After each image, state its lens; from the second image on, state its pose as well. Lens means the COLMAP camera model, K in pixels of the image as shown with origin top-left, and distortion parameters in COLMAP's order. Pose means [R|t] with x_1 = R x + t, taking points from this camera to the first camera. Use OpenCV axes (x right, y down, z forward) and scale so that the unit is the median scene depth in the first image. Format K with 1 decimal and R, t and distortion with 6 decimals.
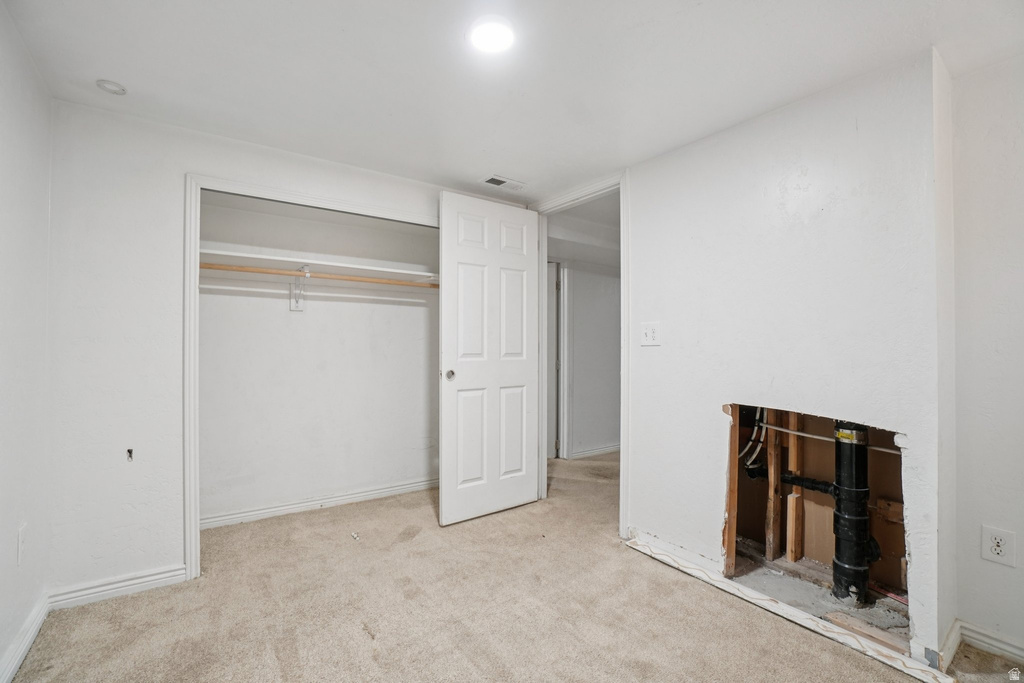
lens RADIAL K [[451.5, 0, 501.1], [0, 451.5, 337.1], [0, 0, 1]] dist [-0.063622, 0.024261]
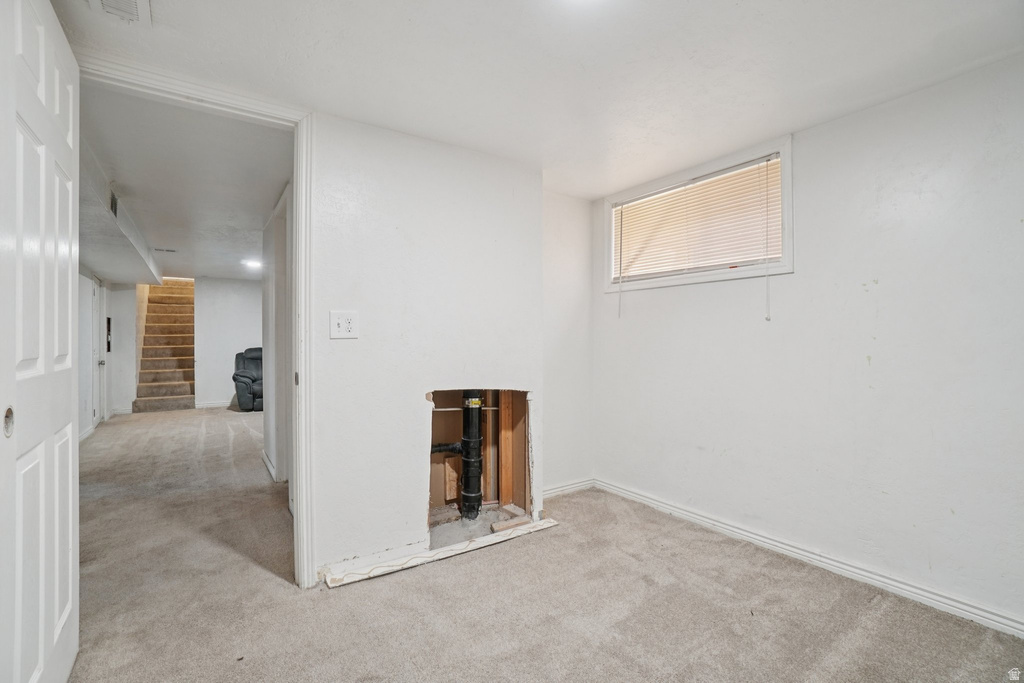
lens RADIAL K [[451.5, 0, 501.1], [0, 451.5, 337.1], [0, 0, 1]] dist [-0.063622, 0.024261]
pose [[0.026887, -0.001392, 0.999637, -0.595301], [-0.016714, 0.999859, 0.001842, 0.011453], [-0.999499, -0.016757, 0.026860, 0.806783]]
